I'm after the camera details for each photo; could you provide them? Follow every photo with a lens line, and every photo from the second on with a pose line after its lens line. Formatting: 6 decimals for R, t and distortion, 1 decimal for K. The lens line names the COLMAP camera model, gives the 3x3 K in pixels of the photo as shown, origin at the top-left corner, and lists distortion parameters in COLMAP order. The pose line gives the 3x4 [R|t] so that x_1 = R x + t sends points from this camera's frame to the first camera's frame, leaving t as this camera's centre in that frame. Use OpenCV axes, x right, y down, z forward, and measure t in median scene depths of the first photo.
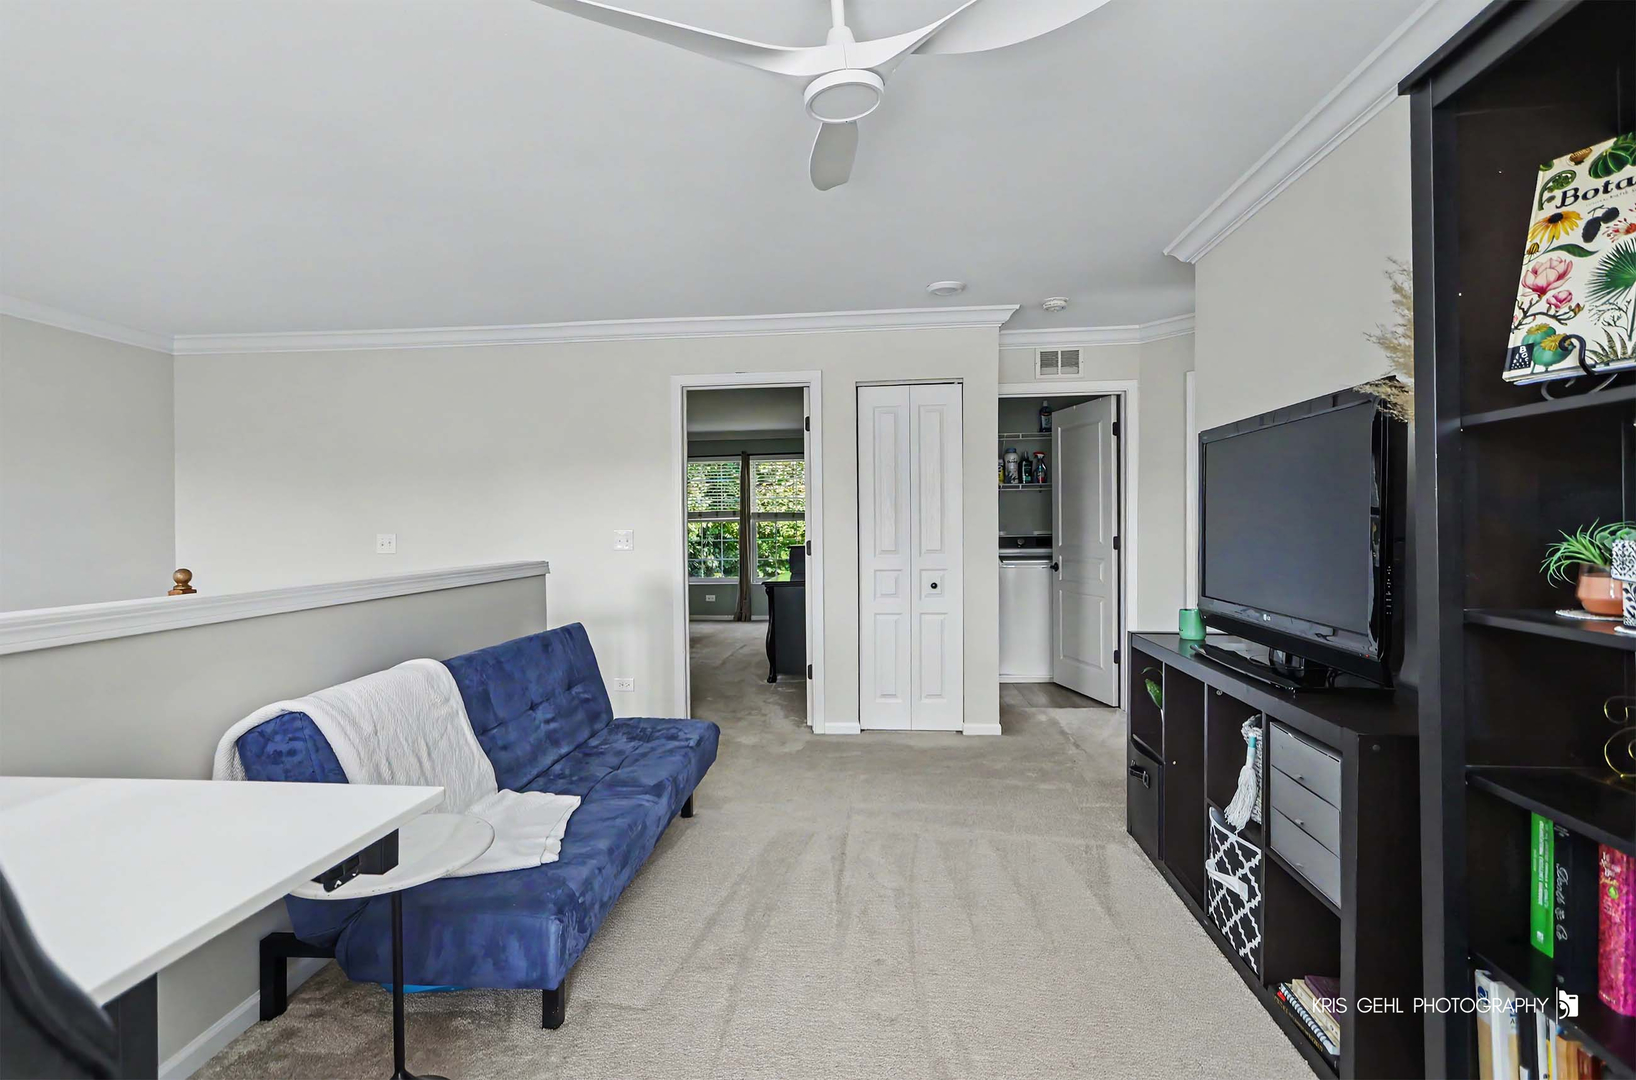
lens RADIAL K [[768.1, 0, 816.1], [0, 768.1, 536.3], [0, 0, 1]] dist [0.017191, -0.000464]
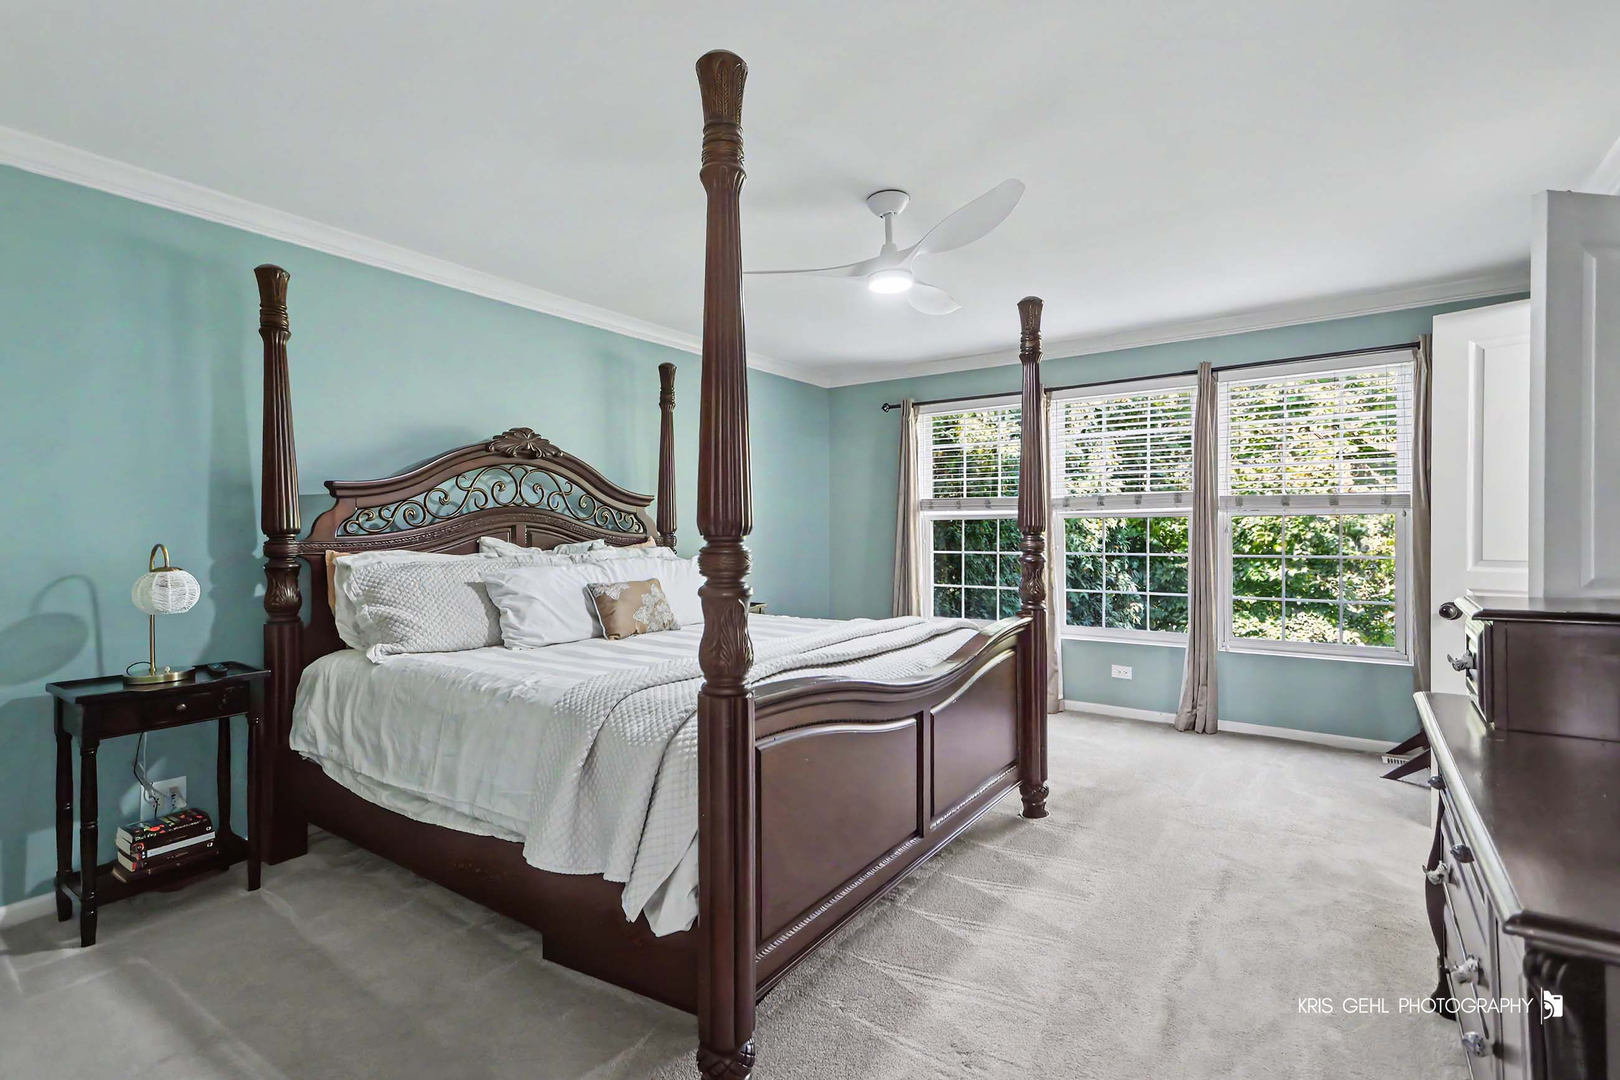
lens RADIAL K [[760.6, 0, 806.5], [0, 760.6, 537.4], [0, 0, 1]] dist [0.017191, -0.000464]
pose [[0.861185, 0.010658, -0.508180, -0.064072], [-0.011145, 0.999936, 0.002085, -0.003320], [0.508169, 0.003868, 0.861249, 0.476555]]
